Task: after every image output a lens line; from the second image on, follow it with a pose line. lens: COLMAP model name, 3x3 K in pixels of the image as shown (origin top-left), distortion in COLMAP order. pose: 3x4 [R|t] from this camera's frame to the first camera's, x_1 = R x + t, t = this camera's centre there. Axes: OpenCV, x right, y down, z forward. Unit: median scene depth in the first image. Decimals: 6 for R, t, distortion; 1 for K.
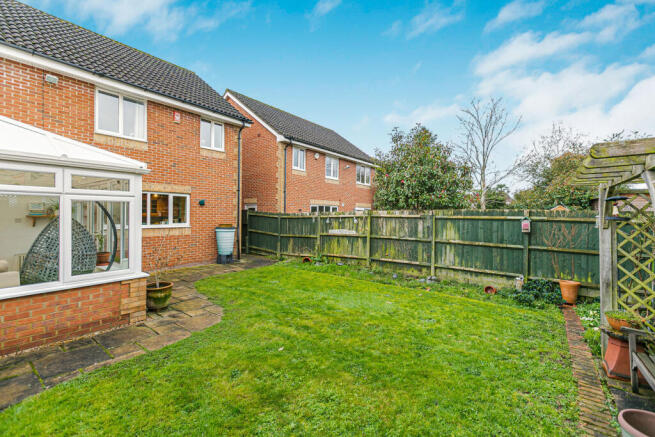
lens RADIAL K [[288.3, 0, 328.4], [0, 288.3, 218.8], [0, 0, 1]] dist [0.000373, 0.000080]
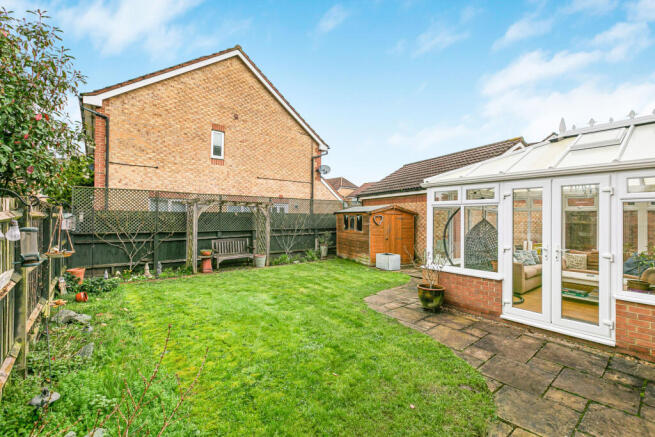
lens RADIAL K [[288.3, 0, 328.4], [0, 288.3, 218.8], [0, 0, 1]] dist [0.000373, 0.000080]
pose [[-0.969622, -0.018965, 0.243871, -0.319043], [-0.013044, 0.999580, 0.025872, -0.021259], [-0.244259, 0.021905, -0.969463, 1.380823]]
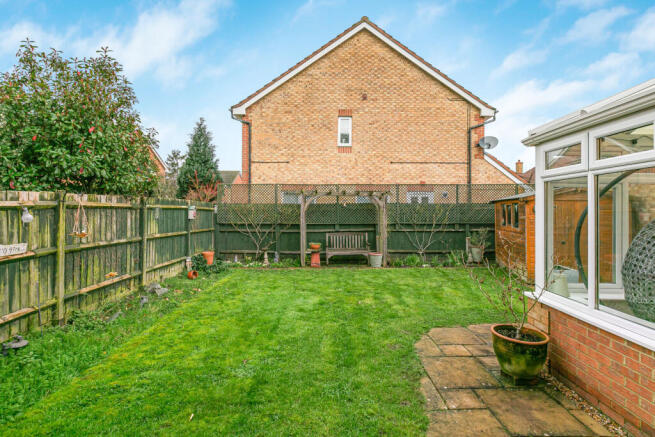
lens RADIAL K [[319.7, 0, 329.5], [0, 319.7, 212.2], [0, 0, 1]] dist [-0.003610, -0.000079]
pose [[-0.607513, -0.013975, 0.794187, -0.561107], [0.007768, 0.999693, 0.023534, -0.006965], [-0.794272, 0.020467, -0.607217, 1.086143]]
